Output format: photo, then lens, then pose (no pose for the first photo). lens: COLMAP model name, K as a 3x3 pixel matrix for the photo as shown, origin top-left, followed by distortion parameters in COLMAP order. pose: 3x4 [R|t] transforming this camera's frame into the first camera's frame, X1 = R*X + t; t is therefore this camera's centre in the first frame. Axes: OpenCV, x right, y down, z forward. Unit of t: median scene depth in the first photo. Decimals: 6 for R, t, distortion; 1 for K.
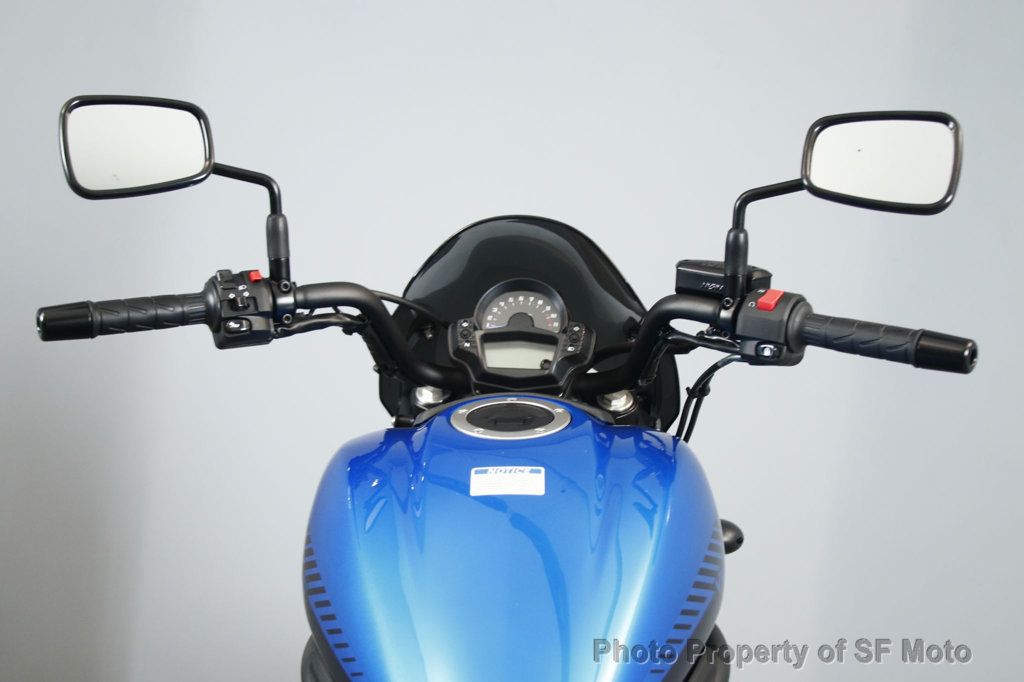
lens RADIAL K [[1820.9, 0, 512.0], [0, 1820.9, 339.8], [0, 0, 1]] dist [-0.025951, 0.000000]
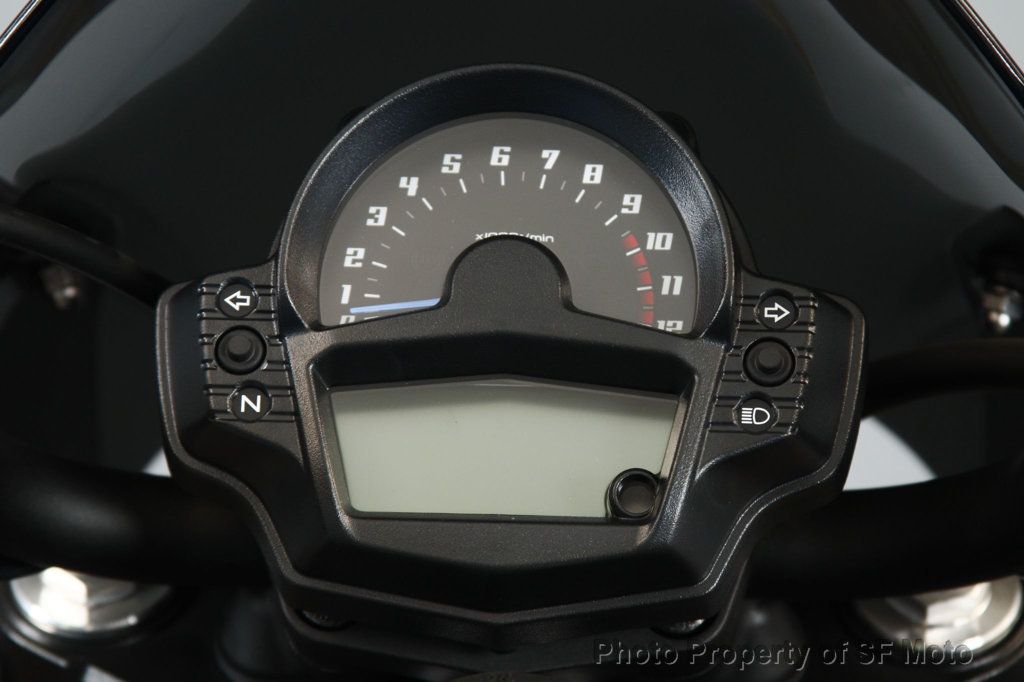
lens RADIAL K [[6394.2, 0, 512.0], [0, 6394.2, 341.0], [0, 0, 1]] dist [-0.448245, 0.000000]
pose [[0.999348, -0.026880, 0.024106, -0.012231], [0.025313, 0.997686, 0.063096, -0.049149], [-0.025746, -0.062445, 0.997716, 0.273256]]
